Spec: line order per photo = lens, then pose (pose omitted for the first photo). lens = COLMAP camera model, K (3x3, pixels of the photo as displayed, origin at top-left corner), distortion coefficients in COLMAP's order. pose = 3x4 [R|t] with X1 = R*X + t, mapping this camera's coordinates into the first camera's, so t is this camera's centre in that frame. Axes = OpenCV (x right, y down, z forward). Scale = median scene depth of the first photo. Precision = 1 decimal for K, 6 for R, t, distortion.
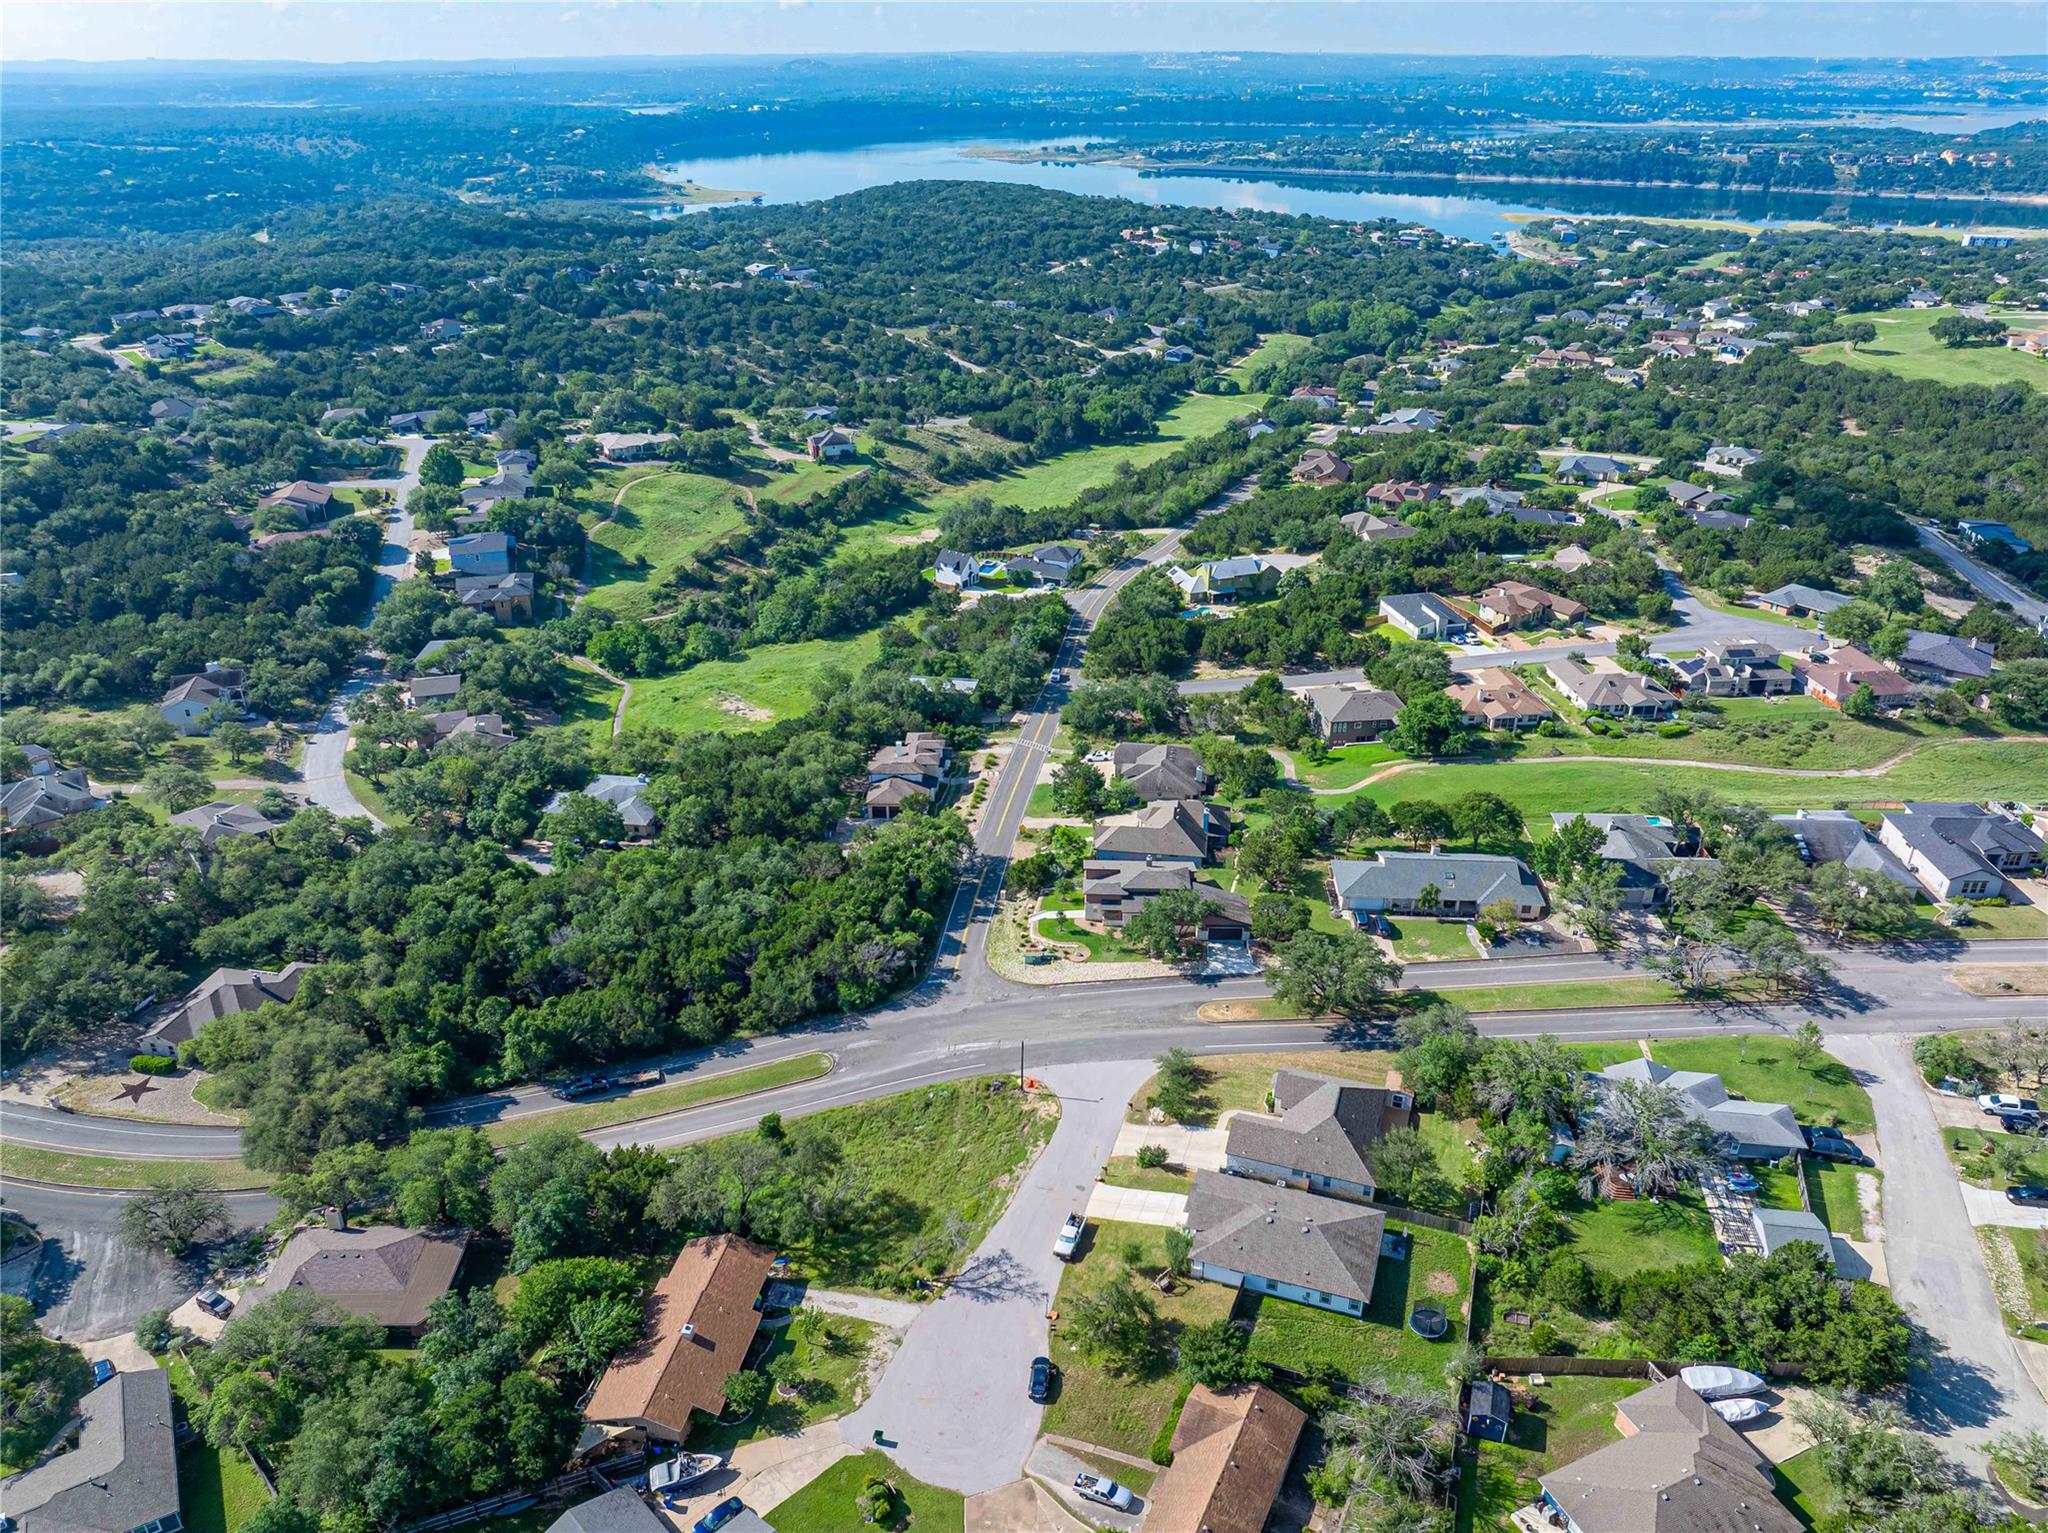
lens RADIAL K [[1453.7, 0, 1041.1], [0, 1453.7, 771.6], [0, 0, 1]] dist [-0.036441, 0.003697]
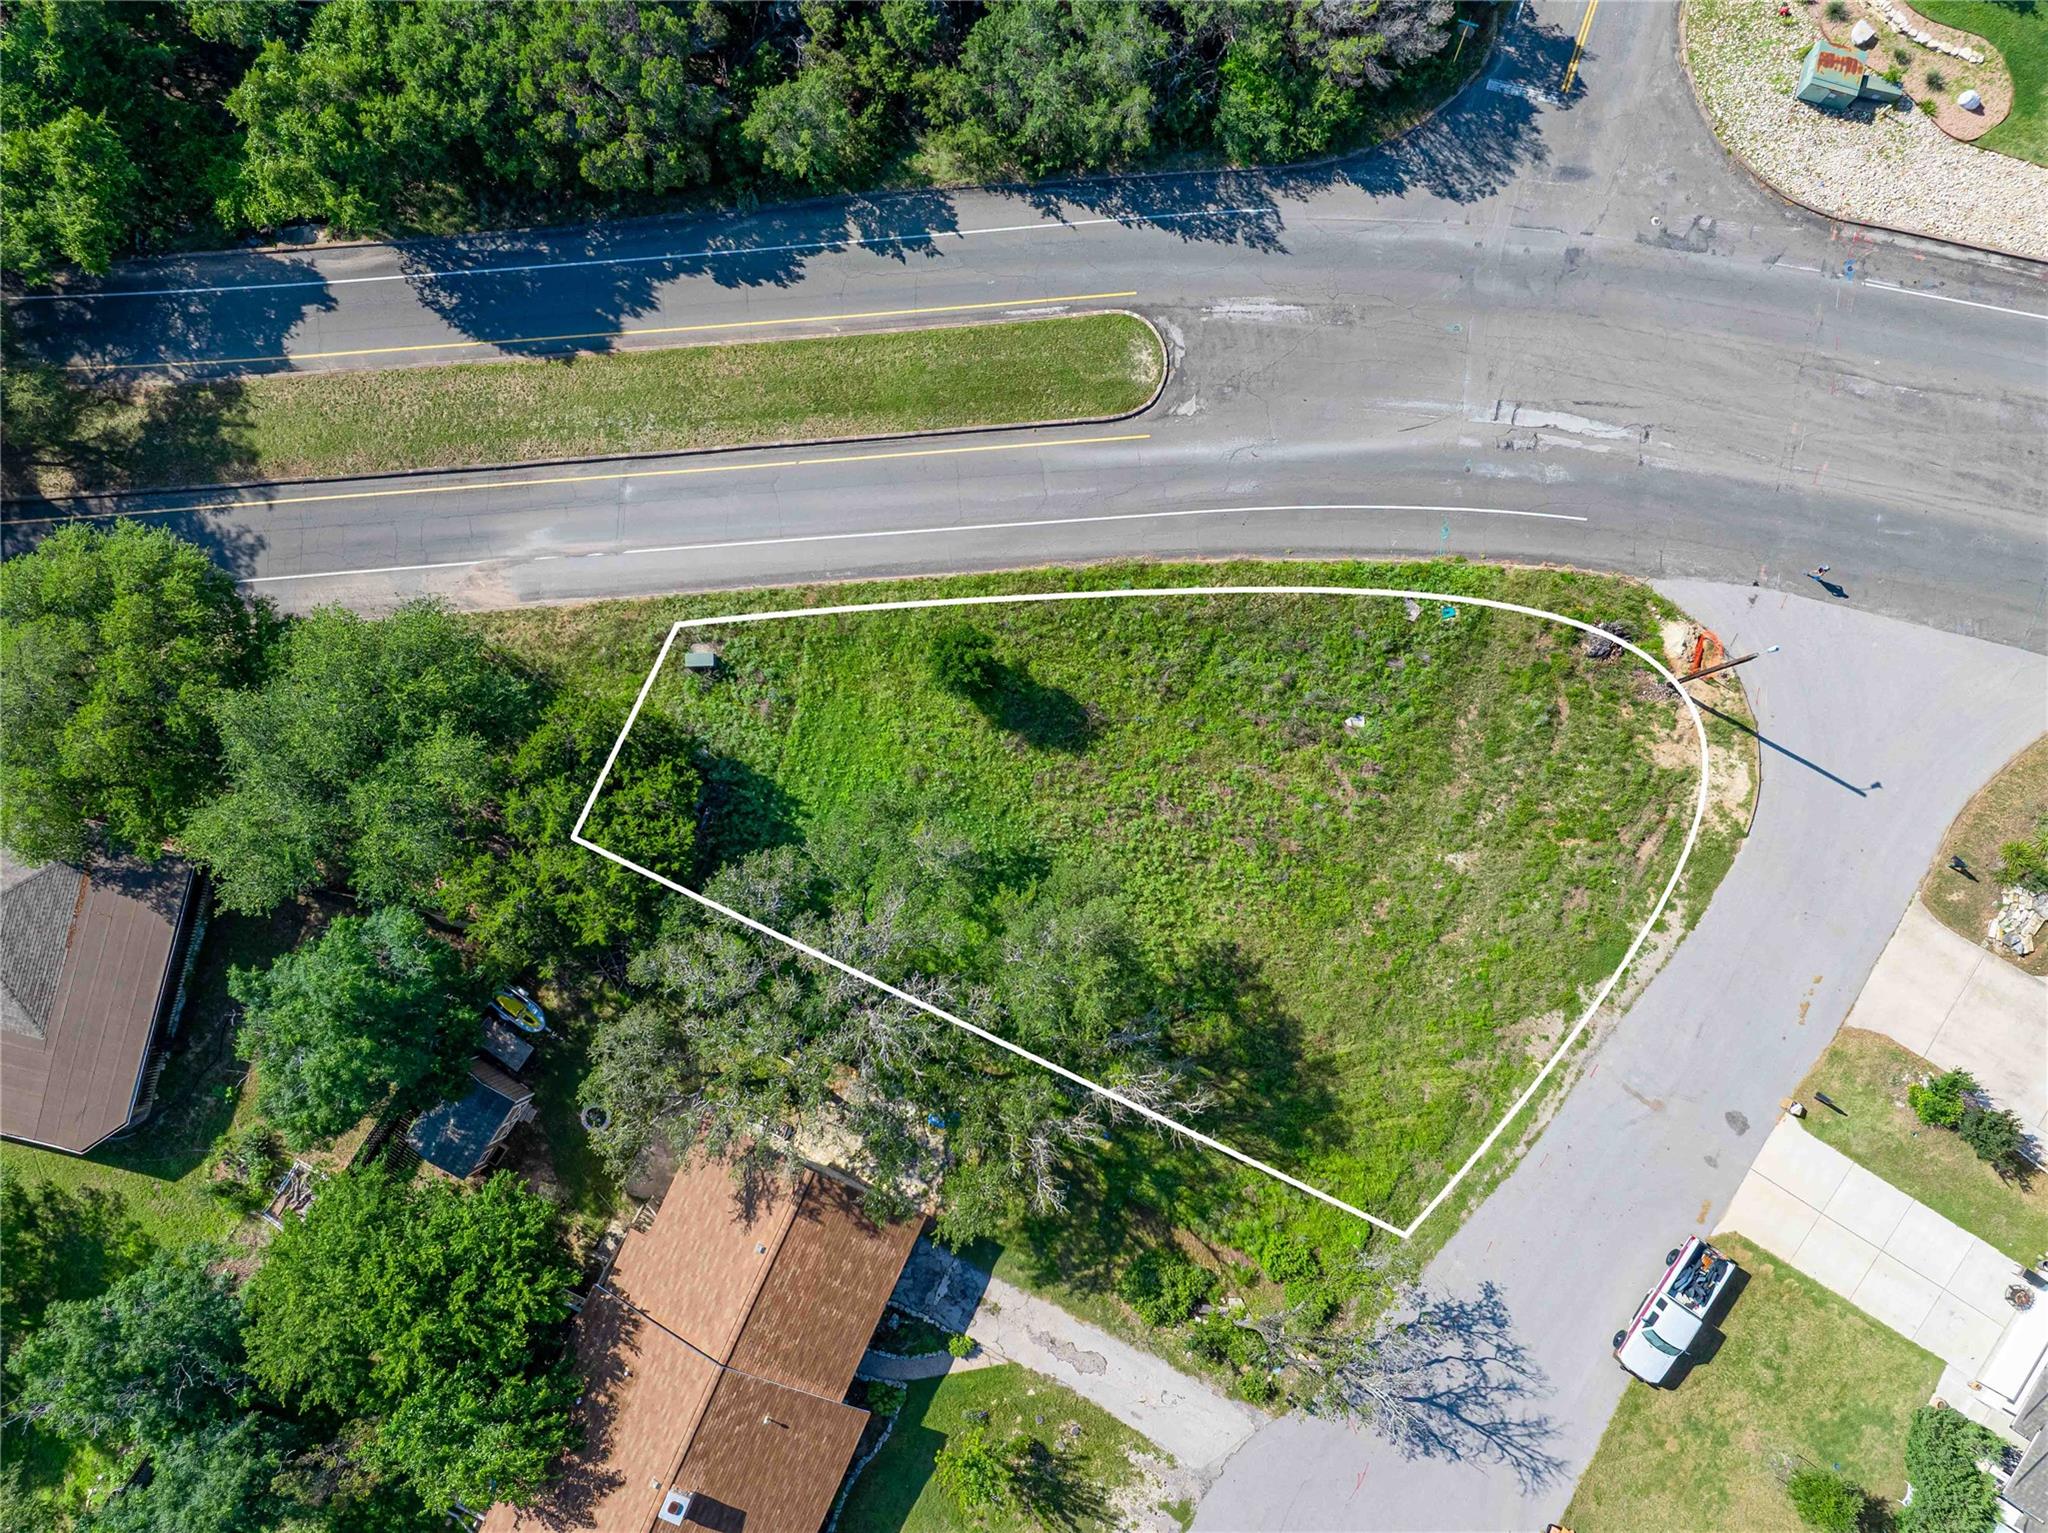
lens RADIAL K [[1424.9, 0, 1024.0], [0, 1424.9, 766.5], [0, 0, 1]] dist [-0.056710, -0.001149]
pose [[0.966833, 0.254690, -0.019167, -0.155580], [-0.116955, 0.508191, 0.853267, -0.043882], [0.227059, -0.822724, 0.521123, 0.781984]]
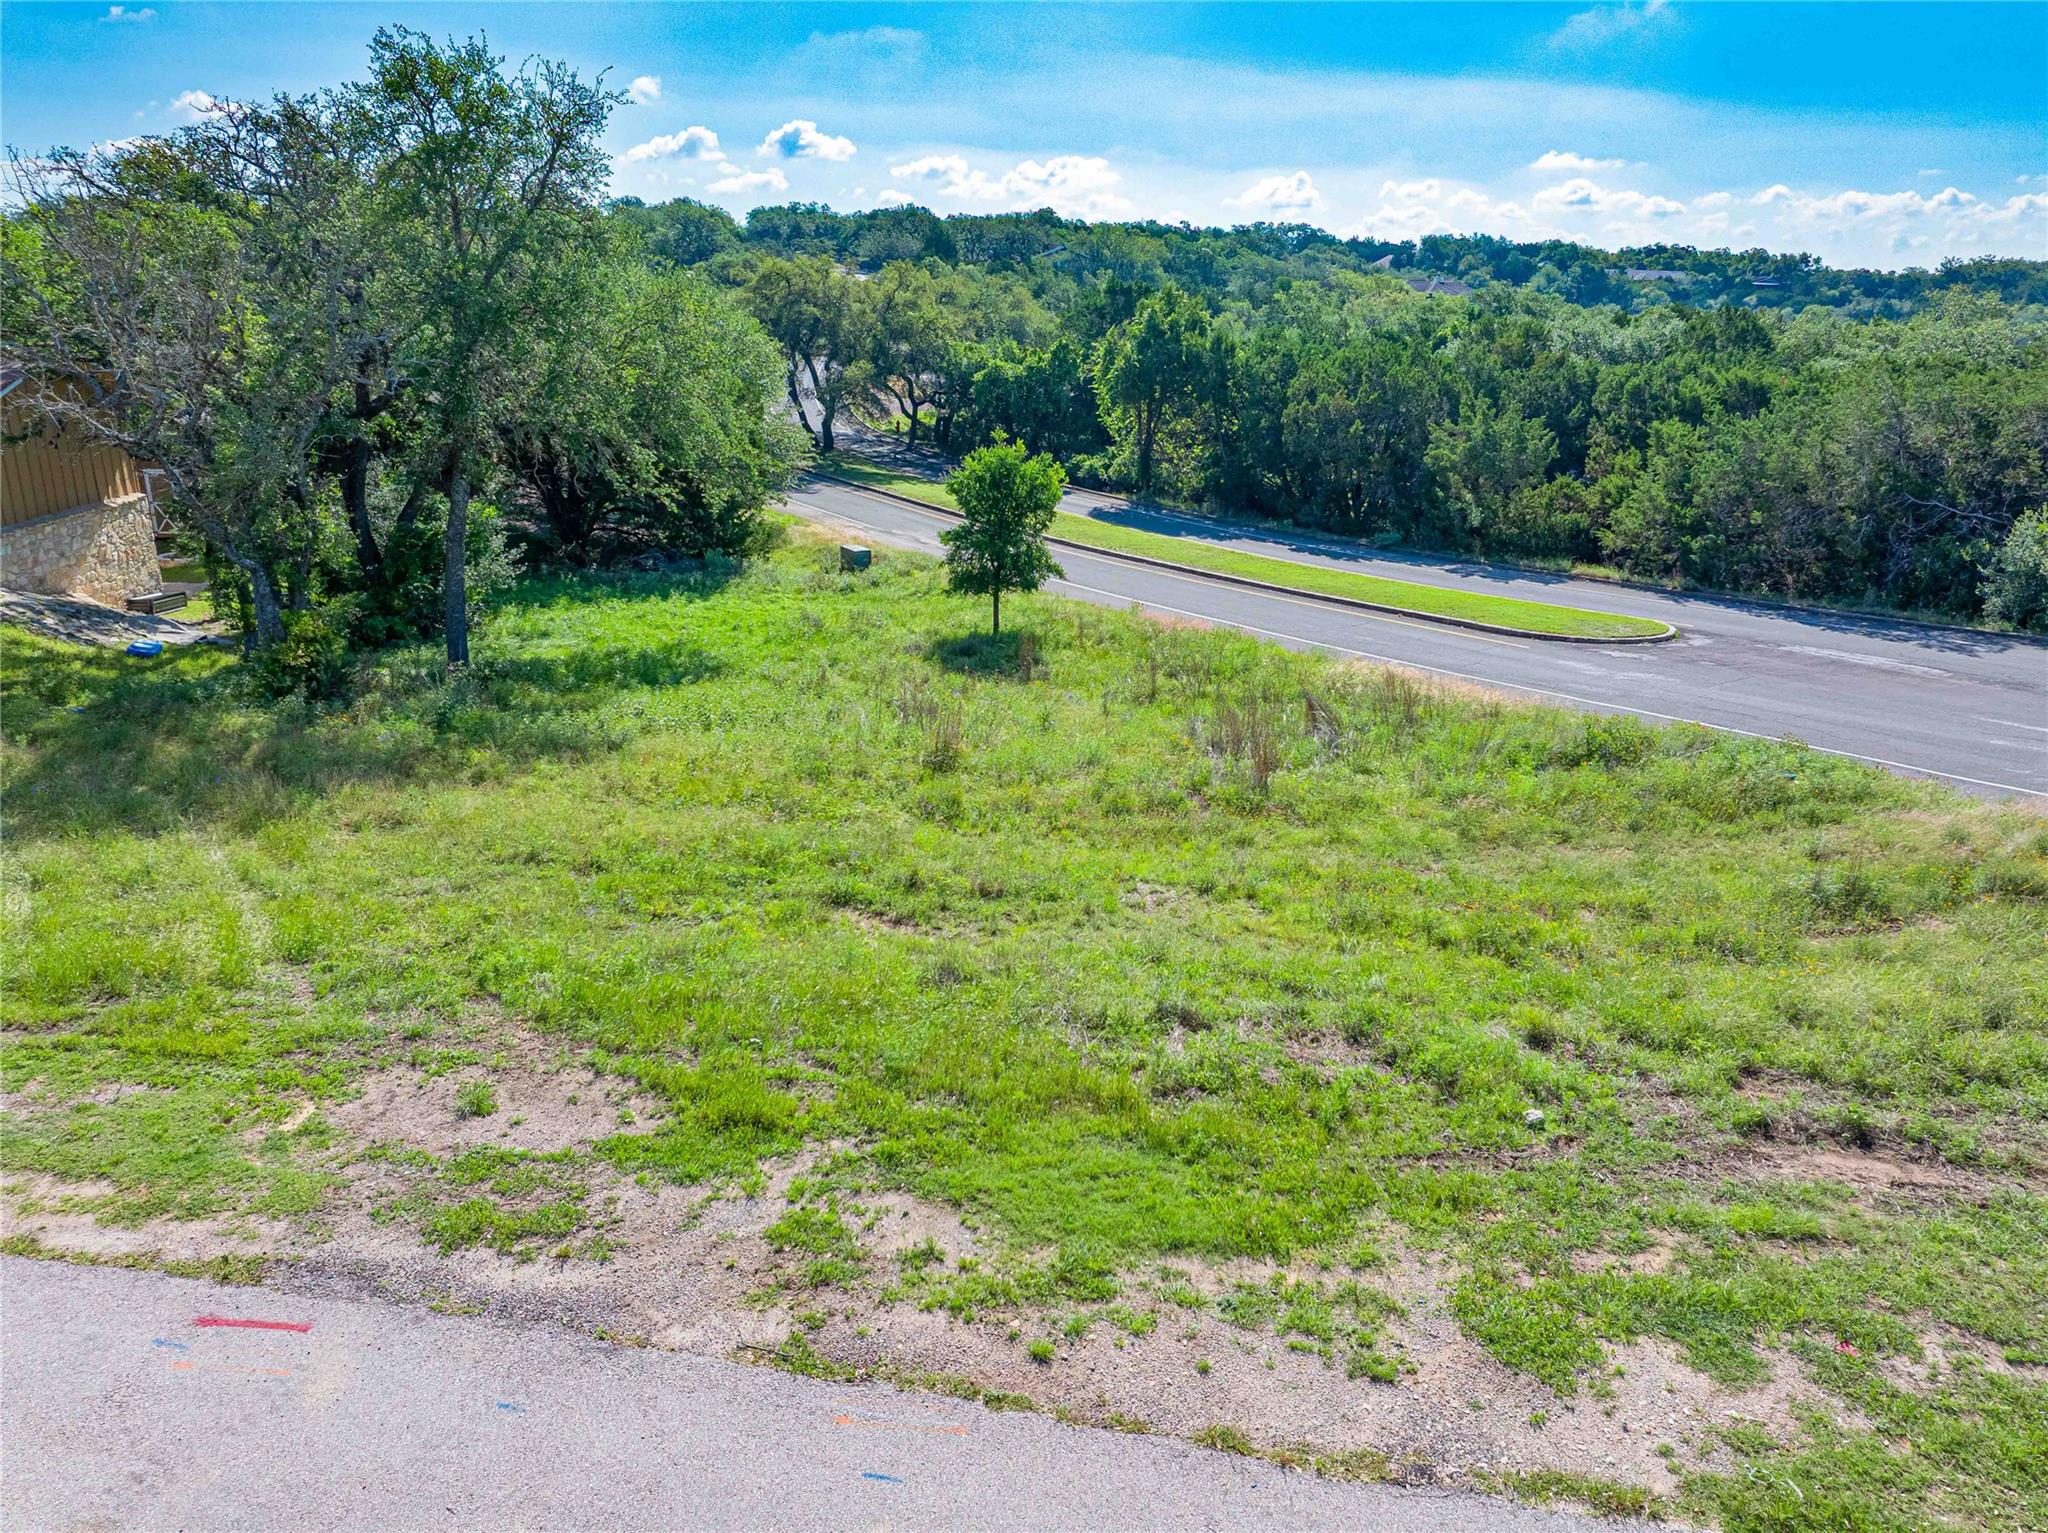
lens RADIAL K [[1453.7, 0, 1041.1], [0, 1453.7, 771.6], [0, 0, 1]] dist [-0.036441, 0.003697]
pose [[0.223200, 0.313164, -0.923098, 0.028364], [-0.455787, 0.870618, 0.185154, 0.232303], [0.861650, 0.379409, 0.337058, 0.928696]]
